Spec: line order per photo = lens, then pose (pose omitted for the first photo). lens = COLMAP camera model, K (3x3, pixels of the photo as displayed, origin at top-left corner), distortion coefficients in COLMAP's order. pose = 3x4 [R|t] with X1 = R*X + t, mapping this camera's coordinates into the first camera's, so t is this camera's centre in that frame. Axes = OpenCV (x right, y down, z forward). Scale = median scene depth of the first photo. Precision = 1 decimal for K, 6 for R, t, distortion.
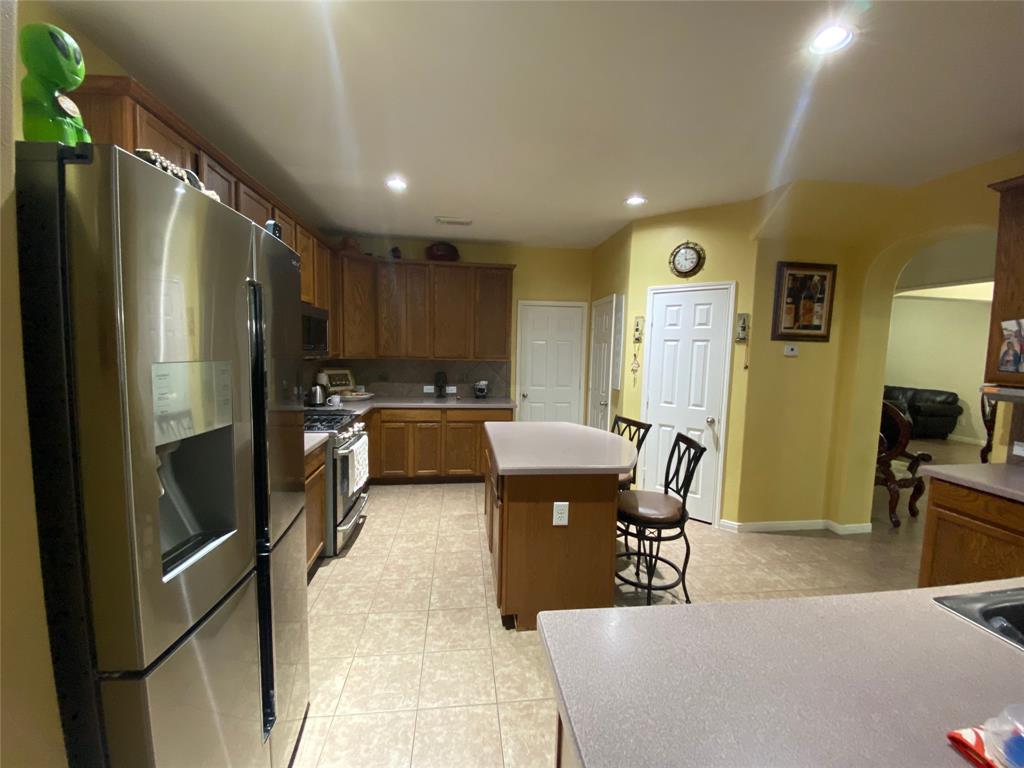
lens RADIAL K [[417.4, 0, 512.0], [0, 417.4, 384.0], [0, 0, 1]] dist [0.027603, -0.023208]
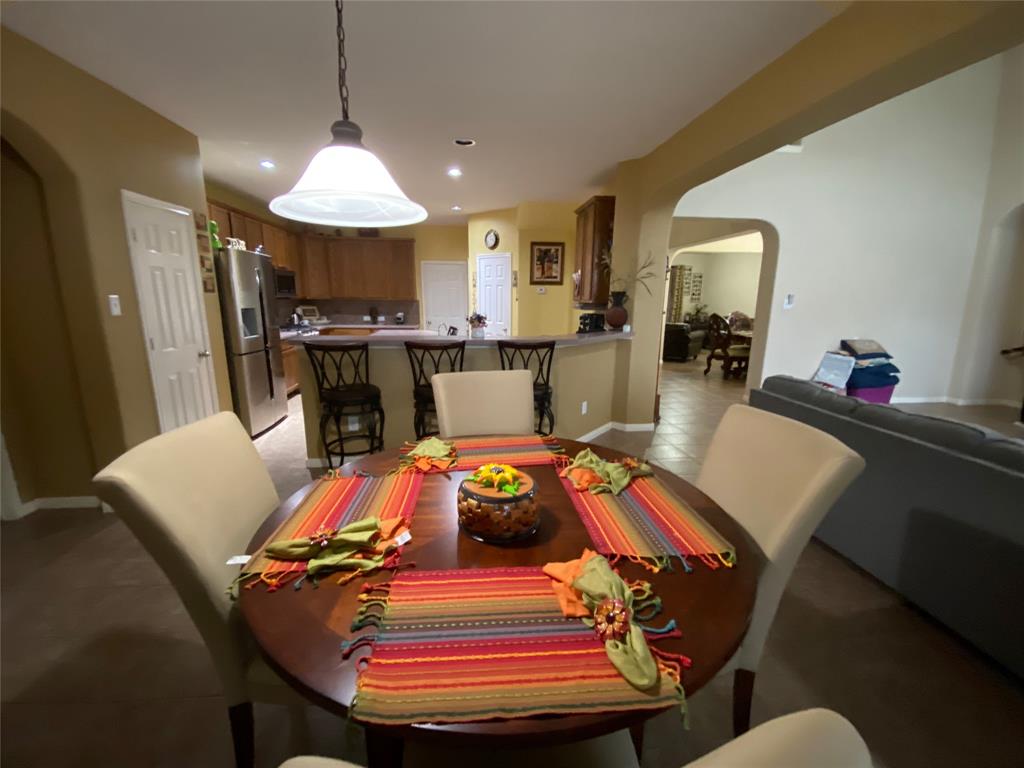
lens RADIAL K [[420.1, 0, 512.0], [0, 420.1, 384.0], [0, 0, 1]] dist [0.068083, -0.053774]
pose [[0.999711, -0.013035, -0.020214, 0.565120], [0.015304, 0.993076, 0.116477, 0.117462], [0.018556, -0.116752, 0.992988, -0.939341]]
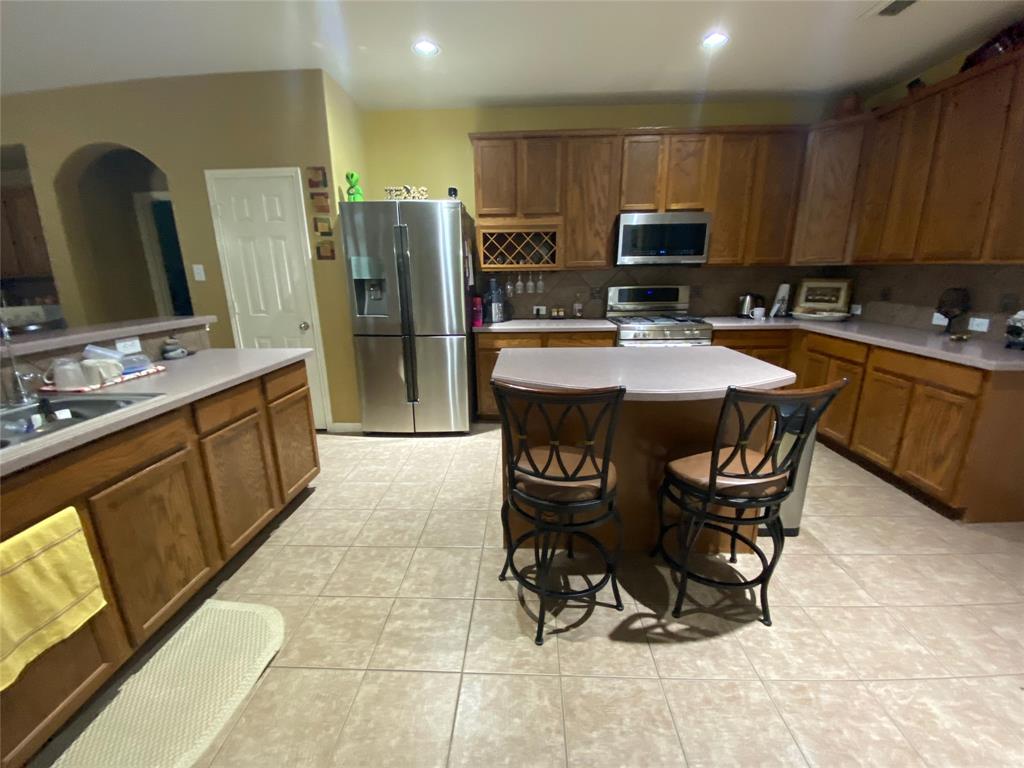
lens RADIAL K [[417.4, 0, 512.0], [0, 417.4, 384.0], [0, 0, 1]] dist [0.027603, -0.023208]
pose [[-0.169766, 0.230715, -0.958097, 0.678505], [-0.079291, 0.965860, 0.246634, 0.005295], [0.982289, 0.117838, -0.145677, 0.735618]]
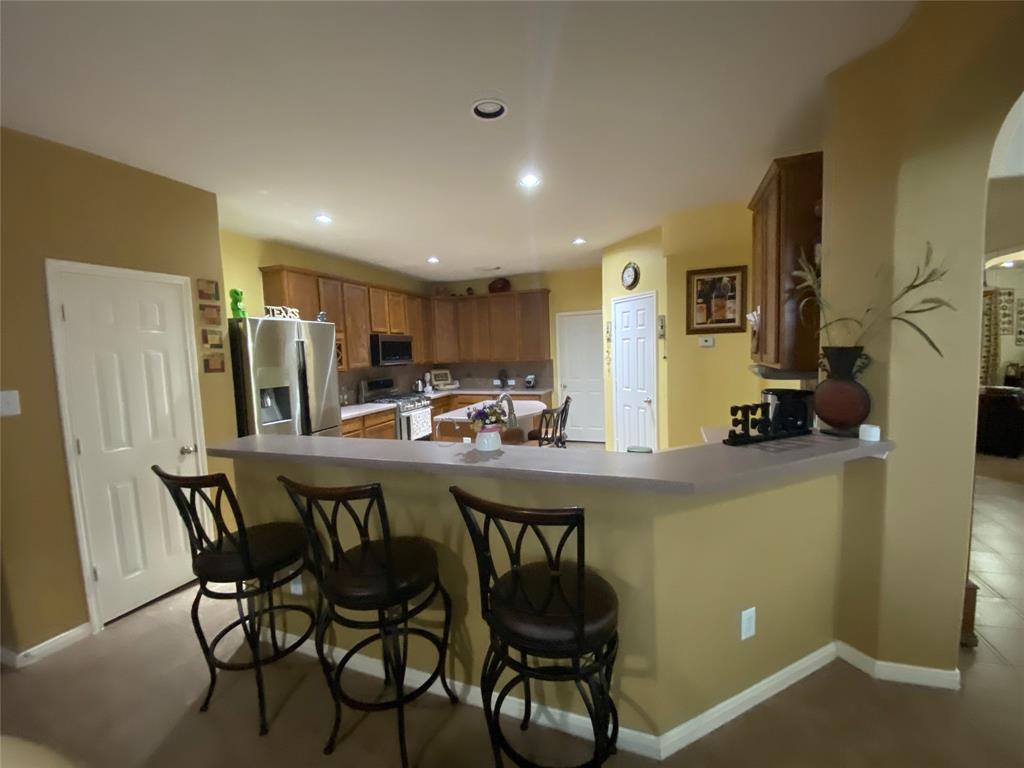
lens RADIAL K [[417.4, 0, 512.0], [0, 417.4, 384.0], [0, 0, 1]] dist [0.027603, -0.023208]
pose [[0.880429, -0.016963, -0.473875, 0.741643], [0.015408, 0.999856, -0.007164, 0.041639], [0.473928, -0.000994, 0.880563, -0.325207]]
